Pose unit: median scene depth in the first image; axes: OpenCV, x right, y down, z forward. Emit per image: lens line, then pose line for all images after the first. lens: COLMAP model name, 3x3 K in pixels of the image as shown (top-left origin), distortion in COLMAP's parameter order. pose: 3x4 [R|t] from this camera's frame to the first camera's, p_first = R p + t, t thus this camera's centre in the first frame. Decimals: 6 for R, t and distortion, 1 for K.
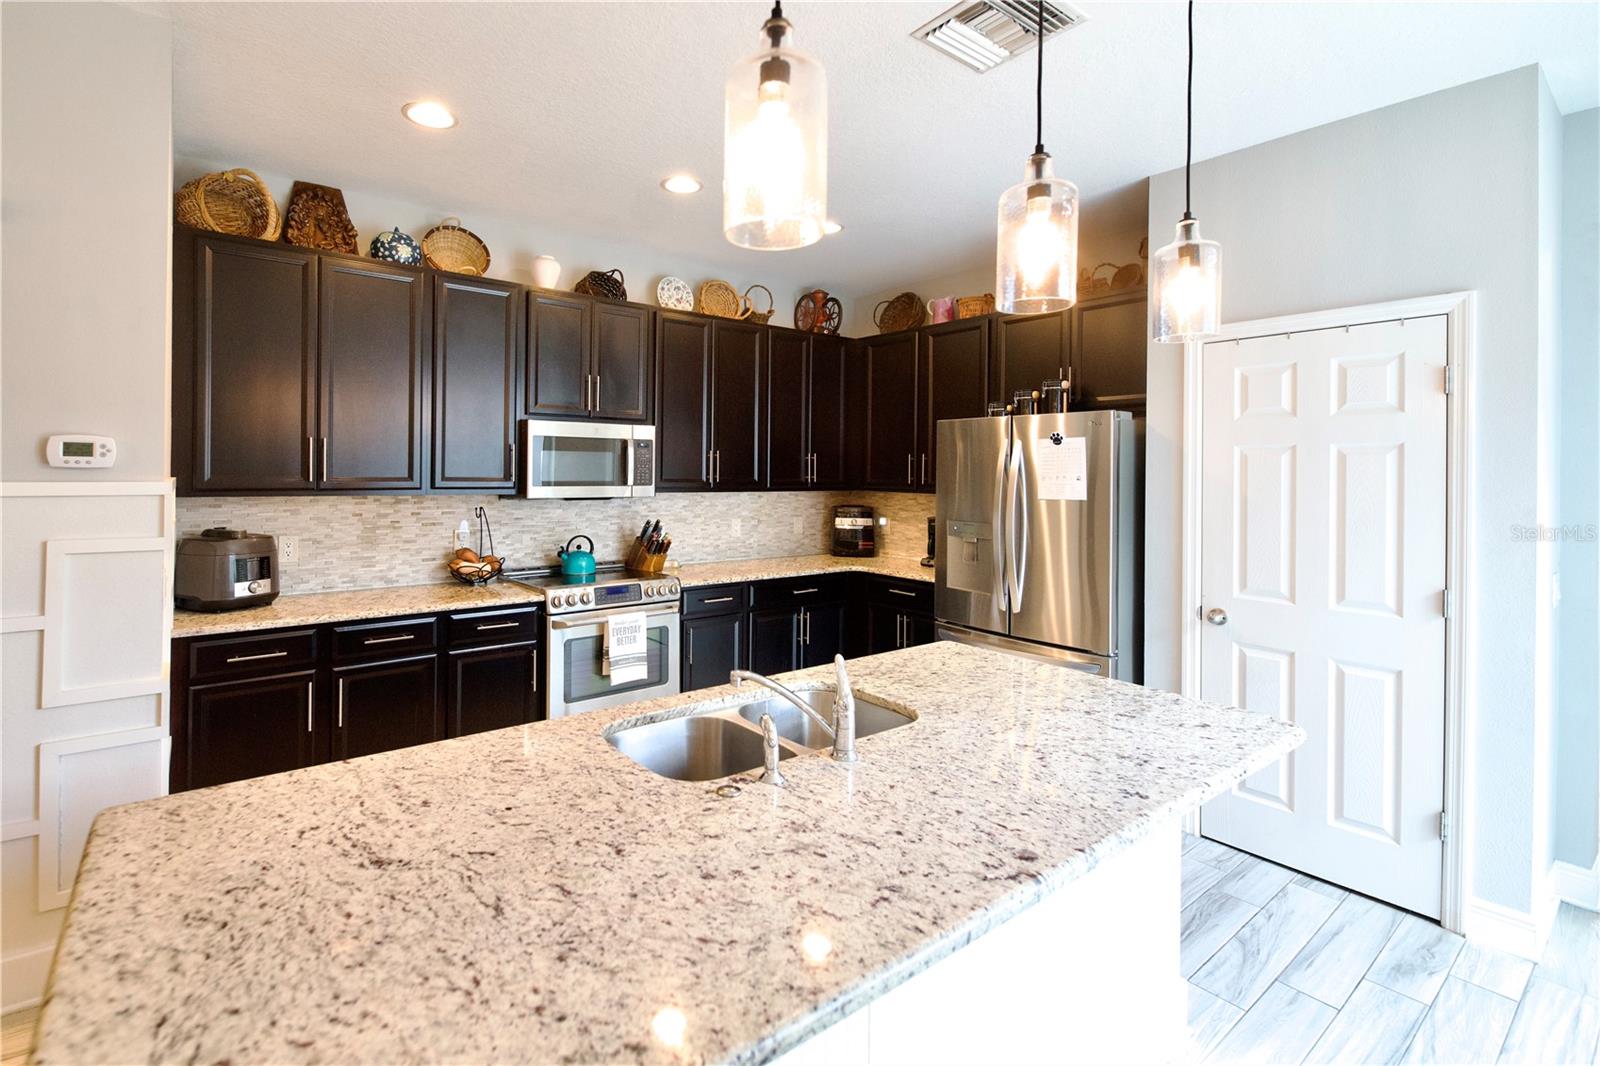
lens RADIAL K [[715.9, 0, 700.6], [0, 715.9, 475.9], [0, 0, 1]] dist [0.005532, -0.002695]
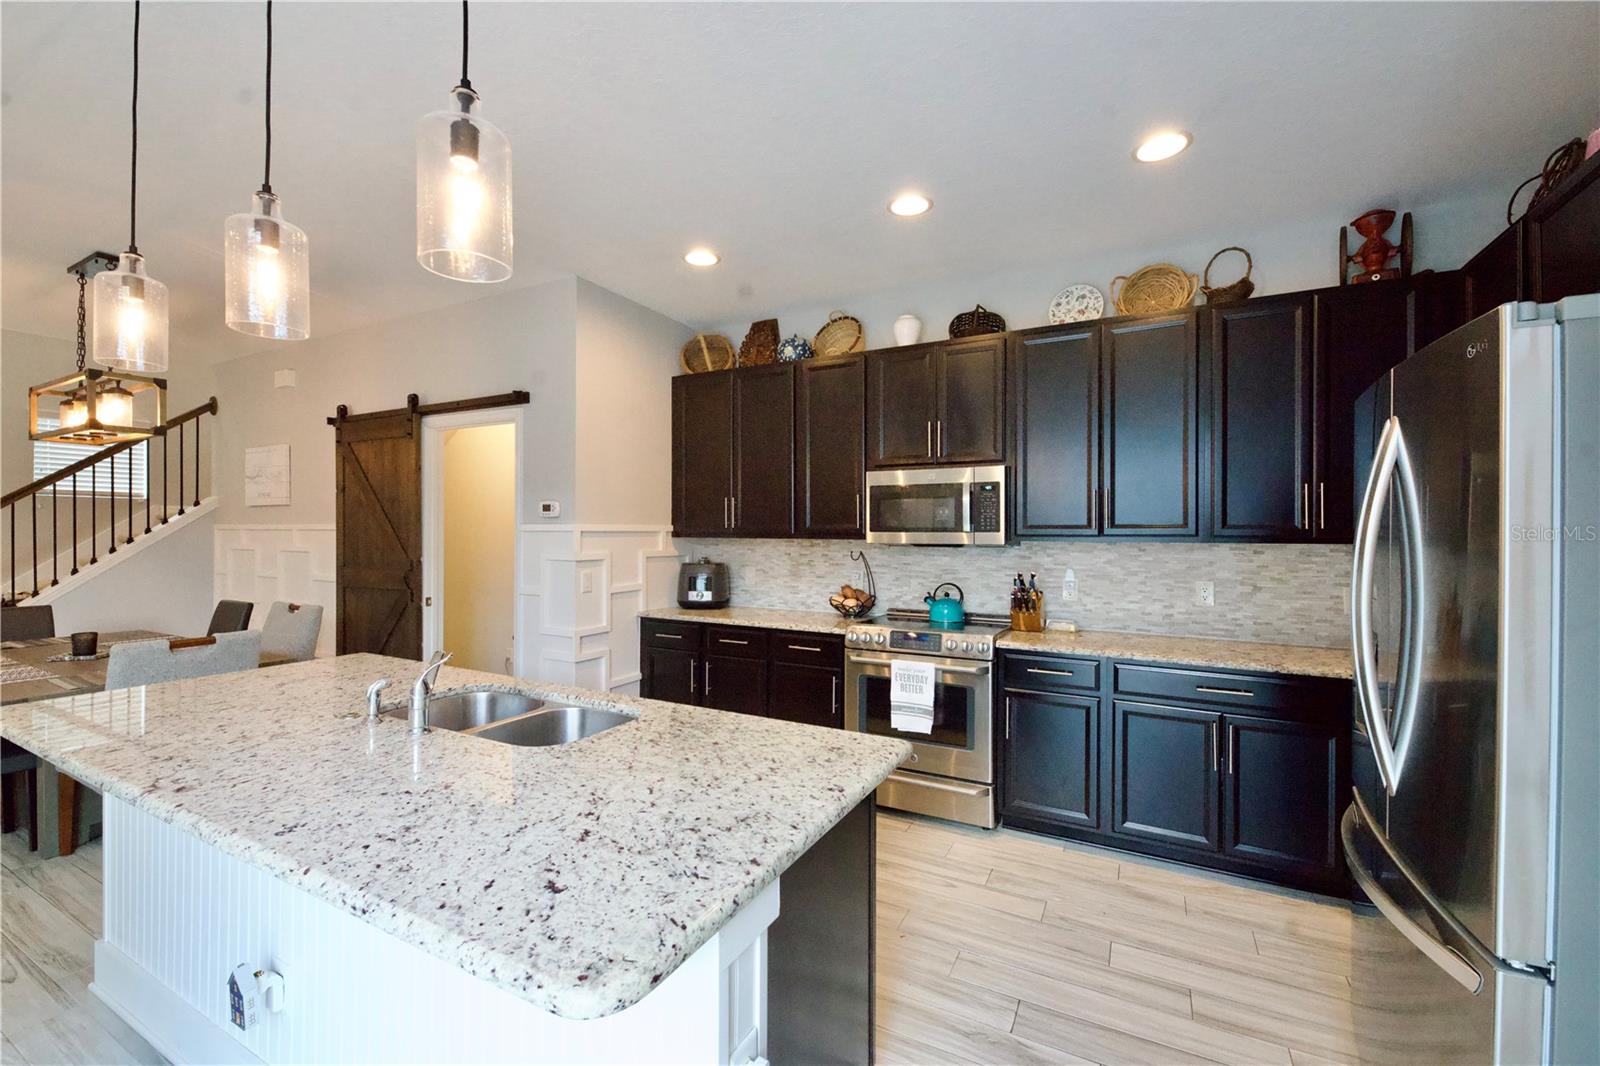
lens RADIAL K [[653.7, 0, 797.1], [0, 653.7, 538.5], [0, 0, 1]] dist [0.015550, -0.006788]
pose [[0.453003, 0.000029, -0.891509, 0.631880], [-0.005690, 0.999980, -0.002859, 0.028667], [0.891491, 0.006368, 0.452994, 0.459879]]
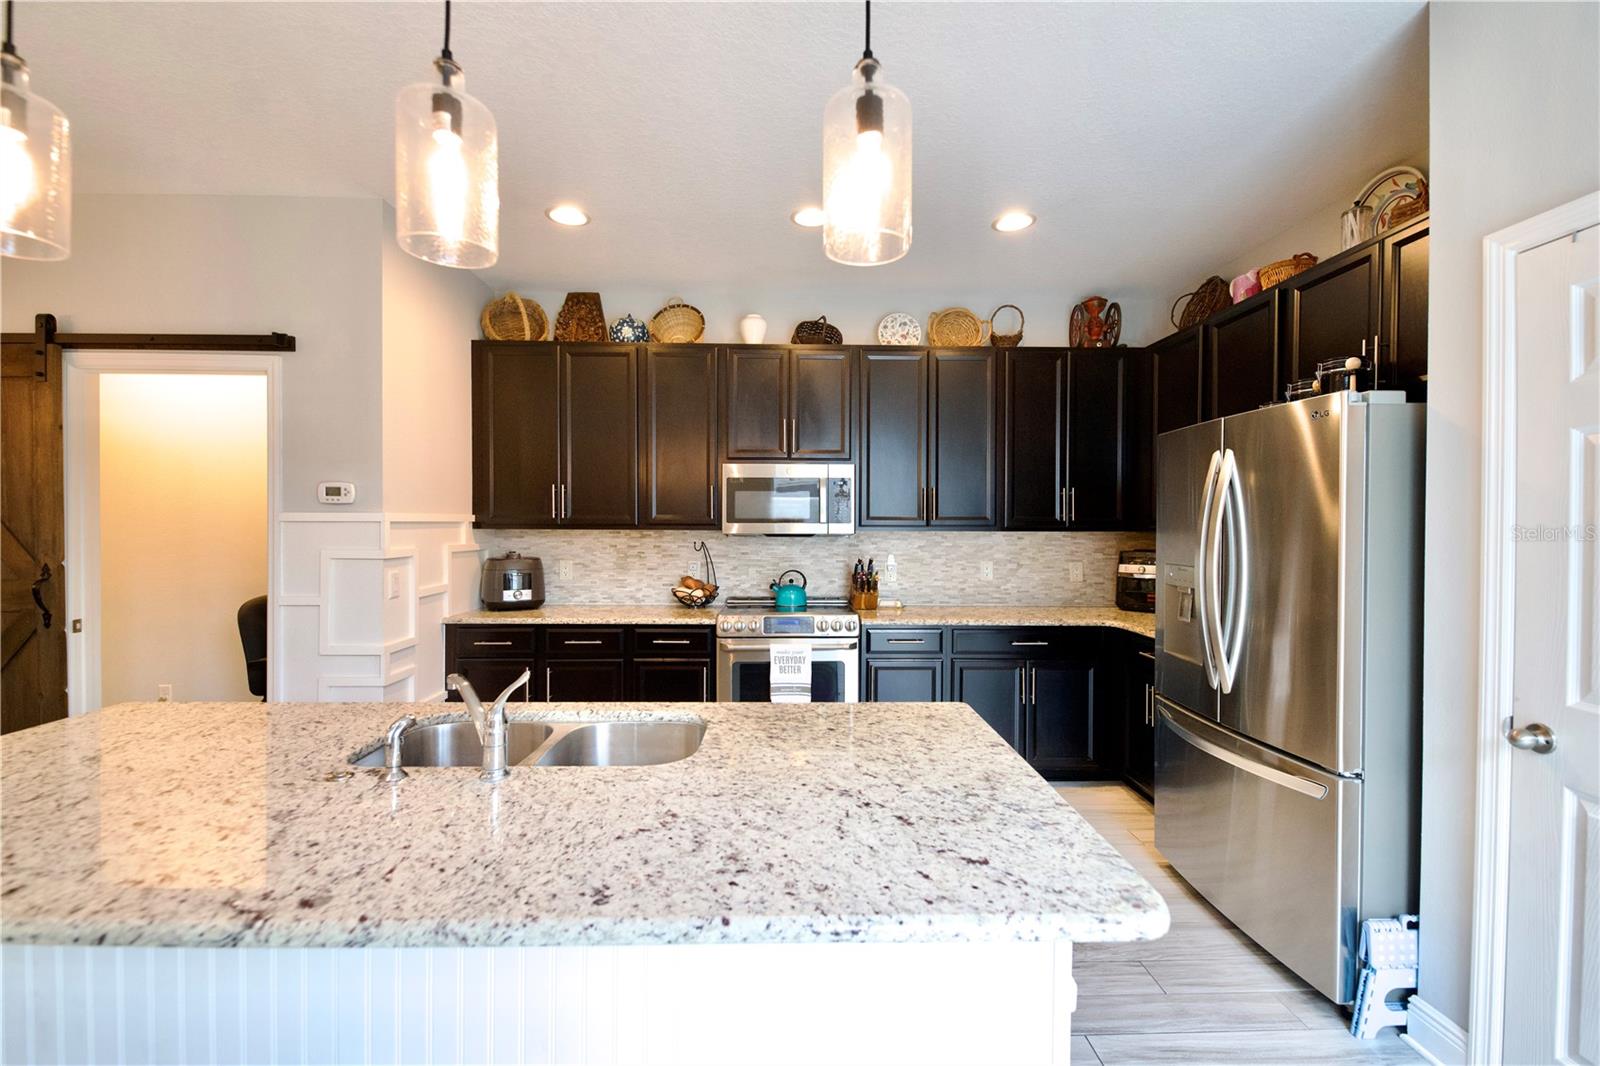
lens RADIAL K [[653.7, 0, 795.6], [0, 653.7, 532.4], [0, 0, 1]] dist [0.015550, -0.006788]
pose [[0.831259, 0.000071, -0.555885, 0.438918], [0.000729, 0.999999, 0.001218, 0.029260], [0.555884, -0.001418, 0.831258, 0.215125]]
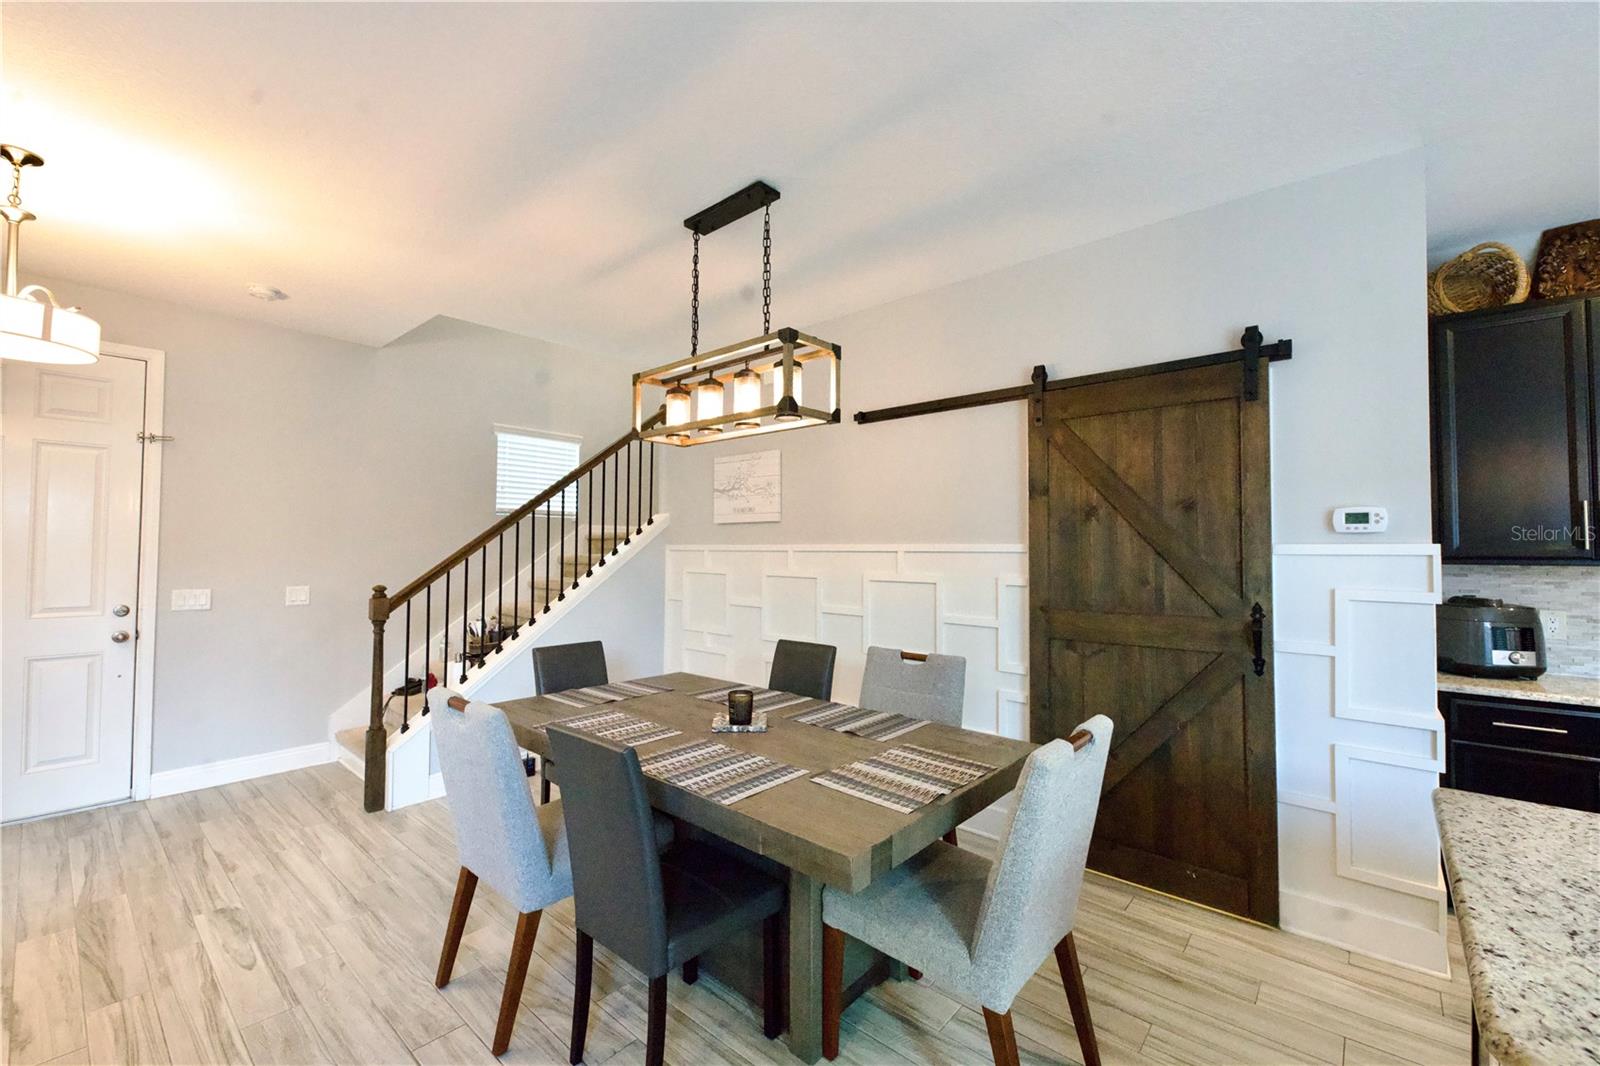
lens RADIAL K [[652.6, 0, 803.4], [0, 652.6, 528.0], [0, 0, 1]] dist [0.004382, -0.005573]
pose [[0.236000, -0.043215, -0.970792, 0.013505], [-0.009409, 0.998862, -0.046752, 0.025192], [0.971707, 0.020168, 0.235325, -0.130149]]
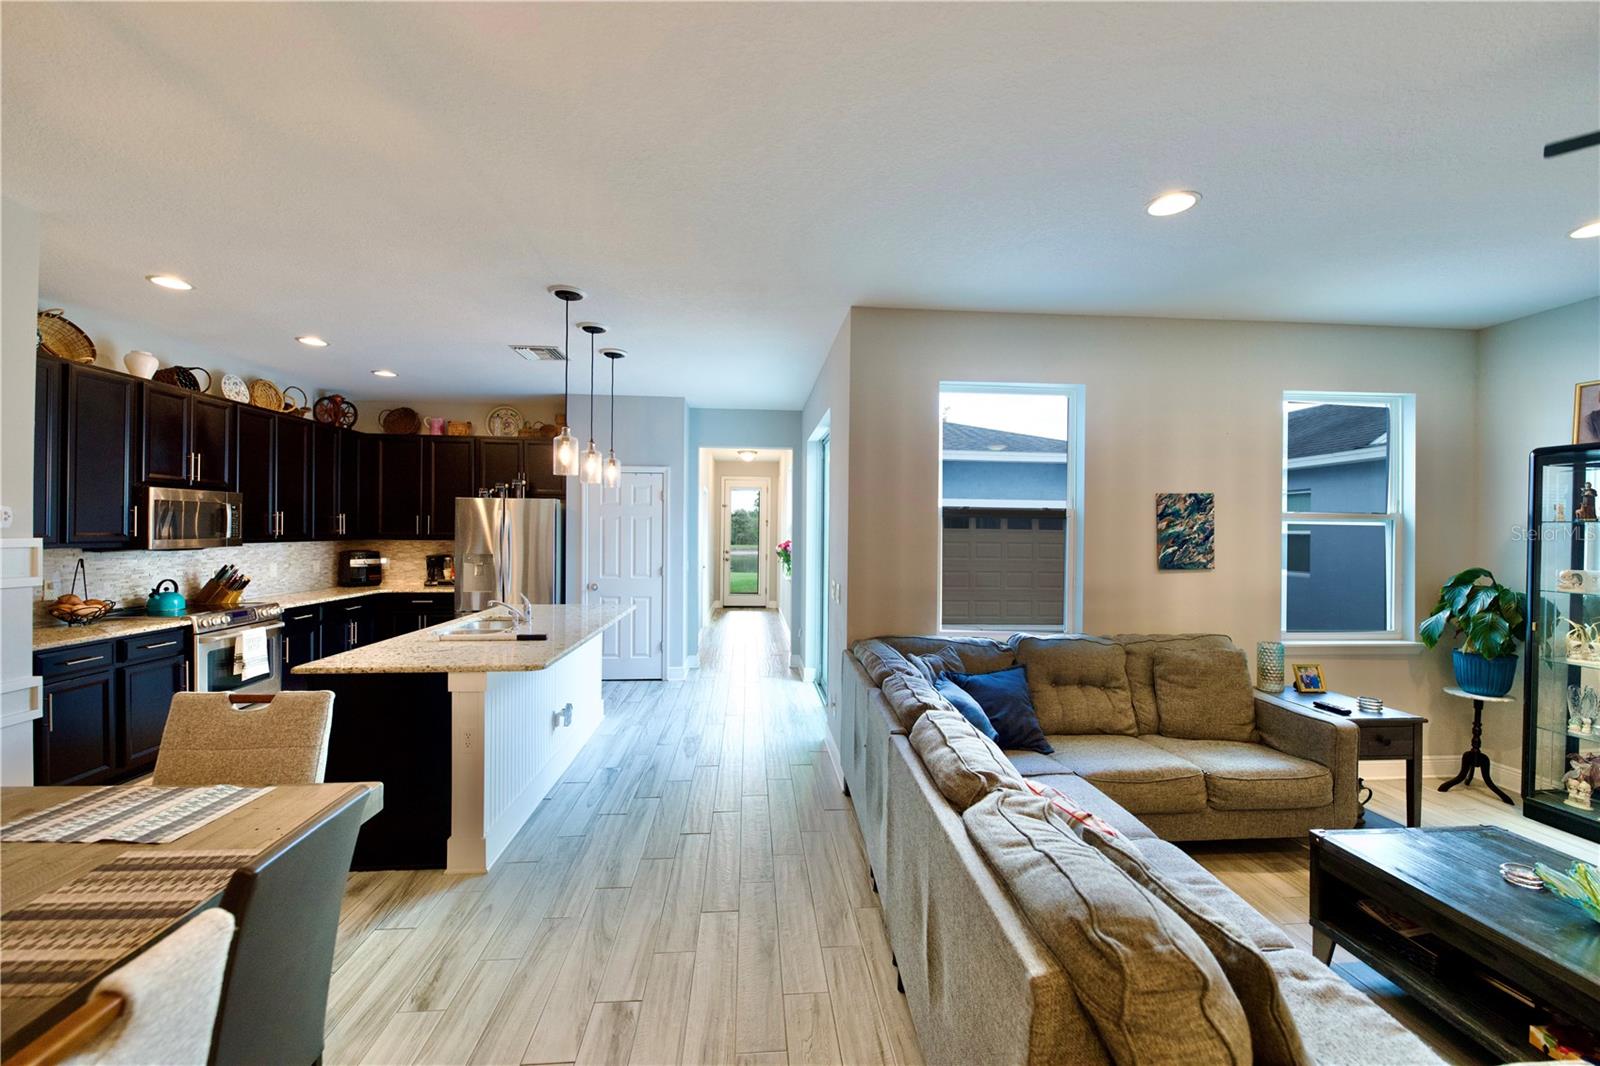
lens RADIAL K [[653.7, 0, 798.1], [0, 653.7, 531.9], [0, 0, 1]] dist [0.015550, -0.006788]
pose [[0.510451, -0.010685, 0.859840, -0.678300], [0.004593, 0.999942, 0.009700, -0.005612], [-0.859895, -0.001002, 0.510471, -0.587391]]
